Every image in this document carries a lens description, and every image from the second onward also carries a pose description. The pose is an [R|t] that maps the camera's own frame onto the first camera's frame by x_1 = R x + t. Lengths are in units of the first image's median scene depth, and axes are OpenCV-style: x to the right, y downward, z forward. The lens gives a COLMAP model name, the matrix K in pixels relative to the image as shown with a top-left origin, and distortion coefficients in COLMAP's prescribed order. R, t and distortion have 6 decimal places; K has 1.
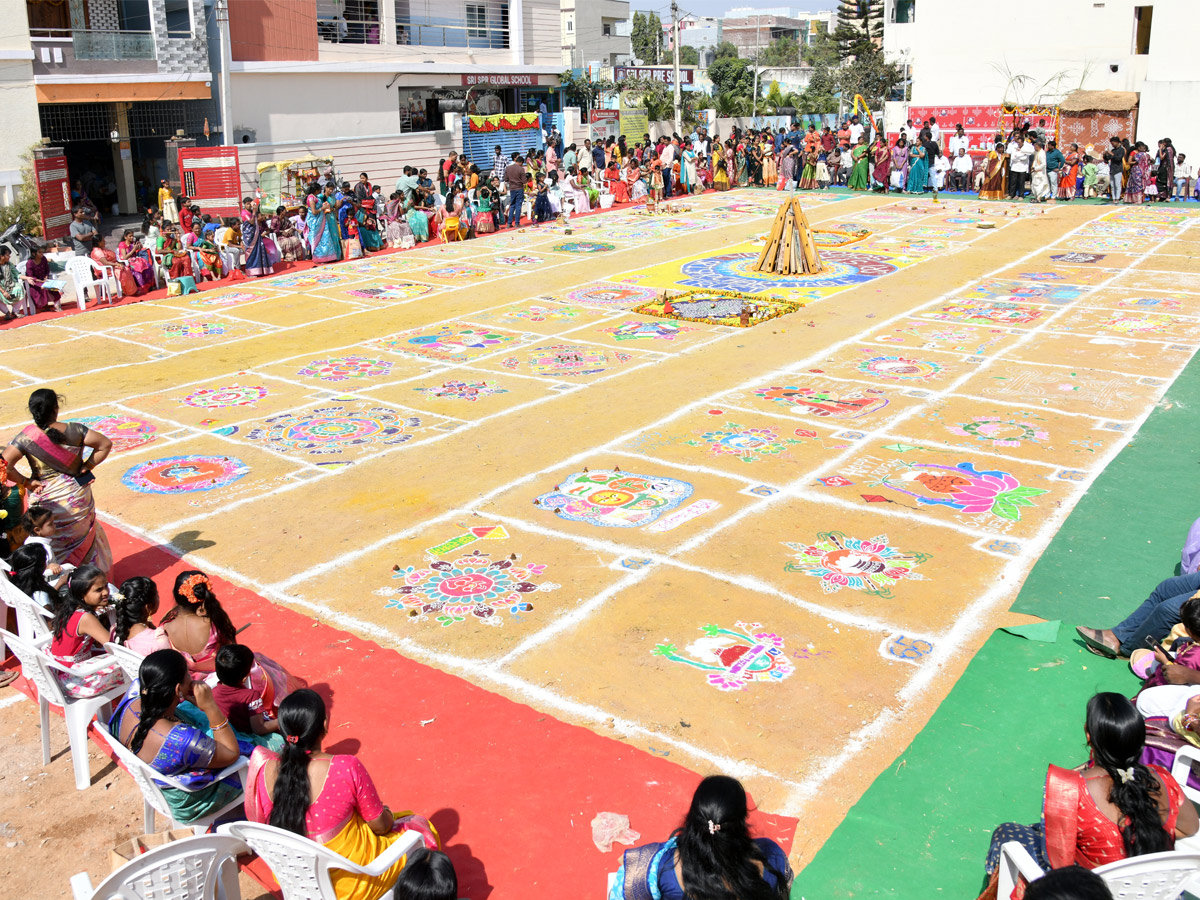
lens RADIAL K [[1264.7, 0, 583.0], [0, 1264.7, 402.2], [0, 0, 1]] dist [-0.130093, 0.125946]
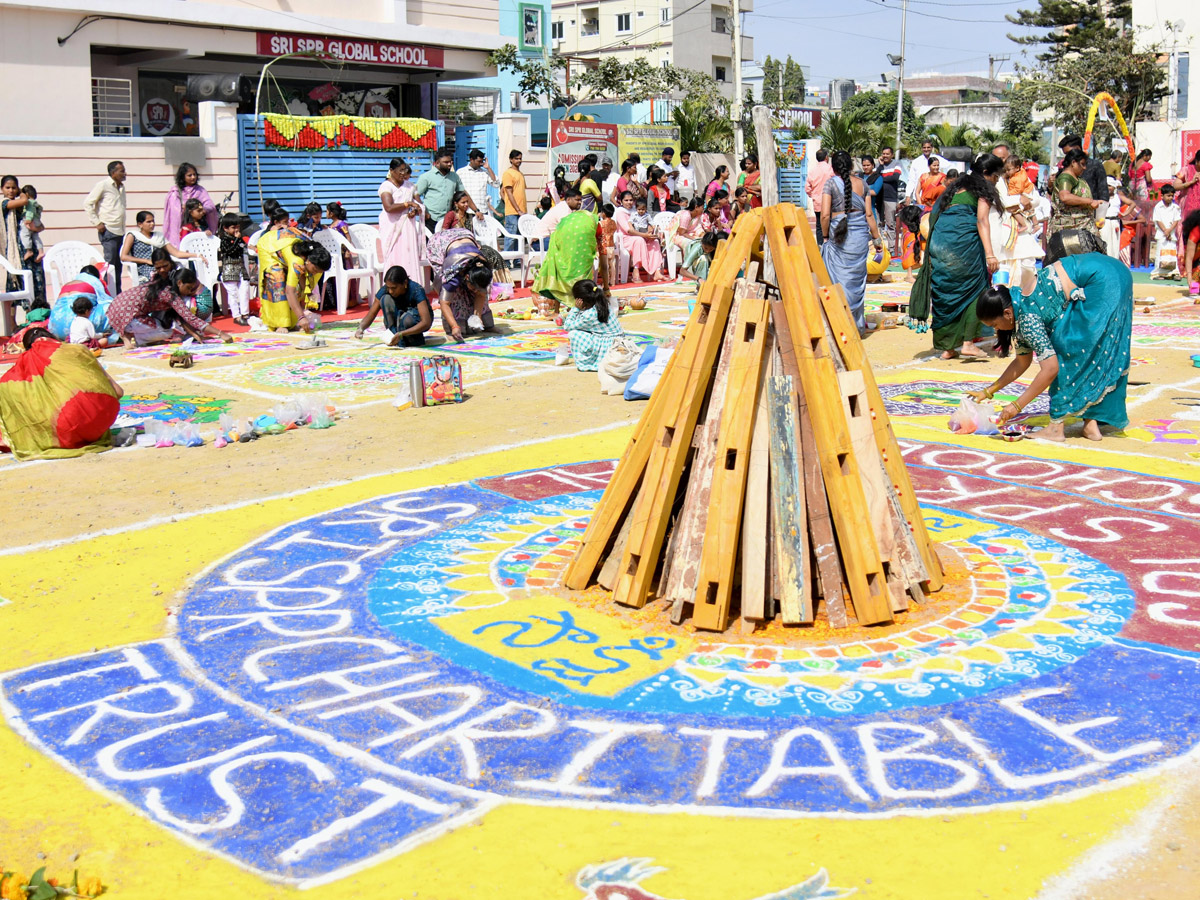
lens RADIAL K [[1437.2, 0, 593.8], [0, 1437.2, 372.4], [0, 0, 1]] dist [-0.132536, 0.137345]
pose [[0.993339, 0.022950, -0.112916, 0.303914], [-0.036406, 0.992275, -0.118595, -0.205201], [0.109322, 0.121916, 0.986501, 1.456023]]
